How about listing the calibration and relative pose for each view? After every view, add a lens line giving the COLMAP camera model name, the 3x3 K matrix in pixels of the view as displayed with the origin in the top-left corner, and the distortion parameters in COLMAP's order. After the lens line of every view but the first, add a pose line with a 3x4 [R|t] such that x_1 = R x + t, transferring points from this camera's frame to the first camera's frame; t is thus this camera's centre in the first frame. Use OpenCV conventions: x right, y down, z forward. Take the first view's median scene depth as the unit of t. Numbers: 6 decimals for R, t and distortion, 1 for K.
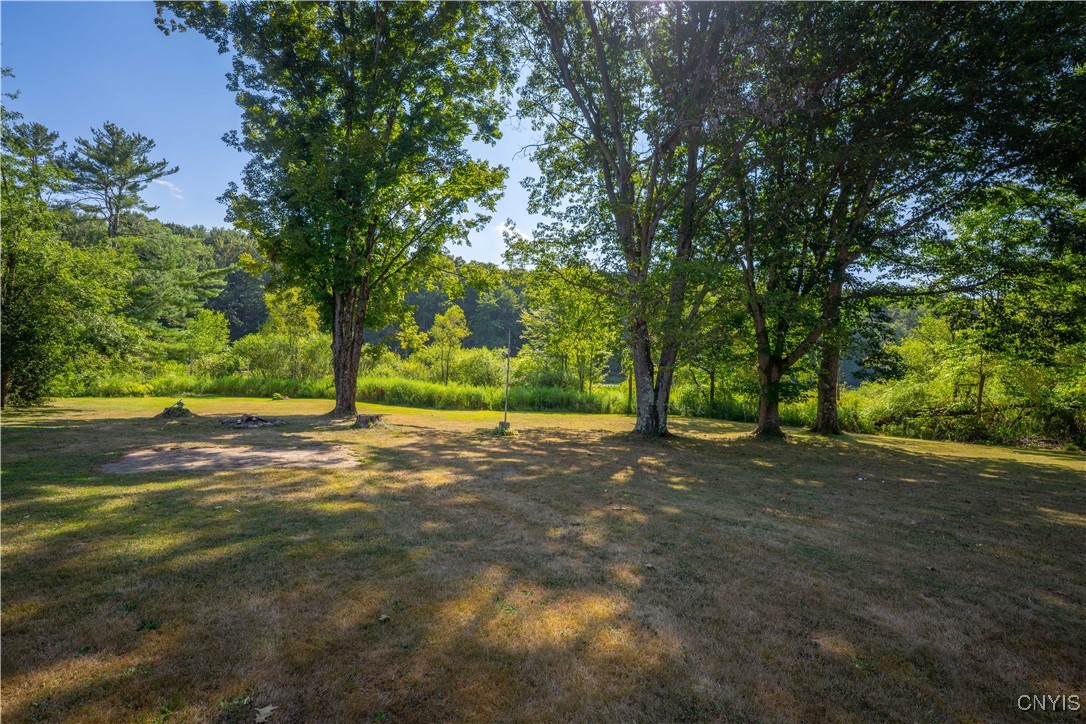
lens RADIAL K [[476.4, 0, 567.1], [0, 476.4, 366.0], [0, 0, 1]] dist [-0.001748, -0.004505]
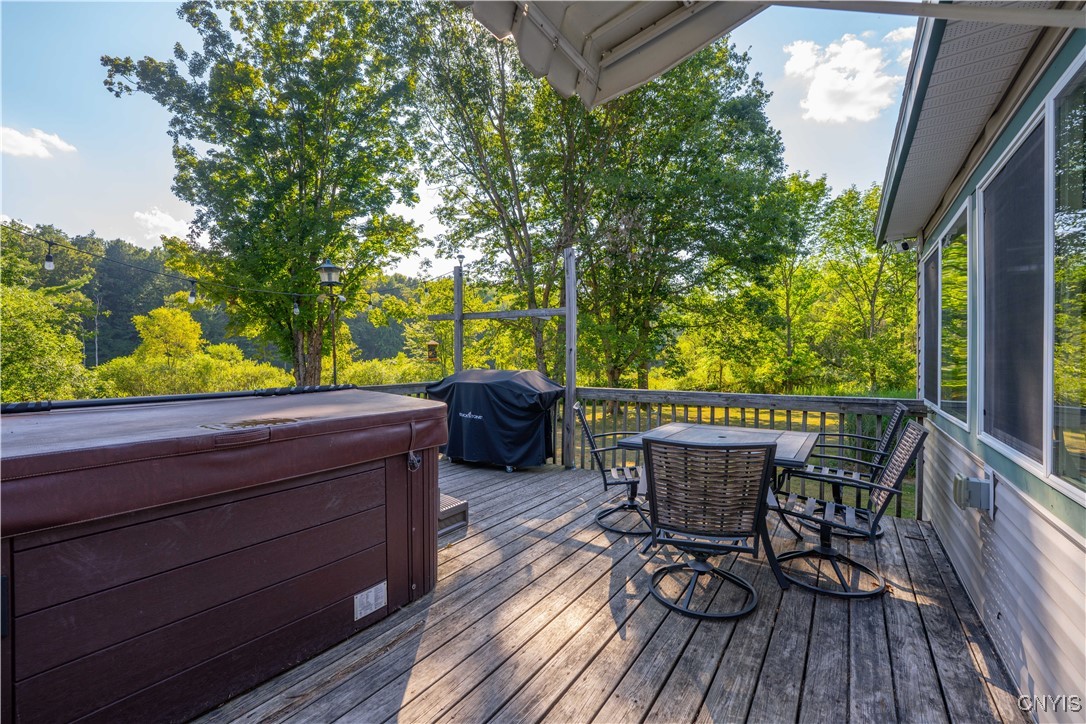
lens RADIAL K [[455.6, 0, 563.5], [0, 455.6, 368.8], [0, 0, 1]] dist [-0.001044, -0.000247]
pose [[0.925677, -0.052233, 0.374692, -0.195614], [0.041690, 0.998475, 0.036196, -0.042846], [-0.376011, -0.017885, 0.926442, -0.224839]]
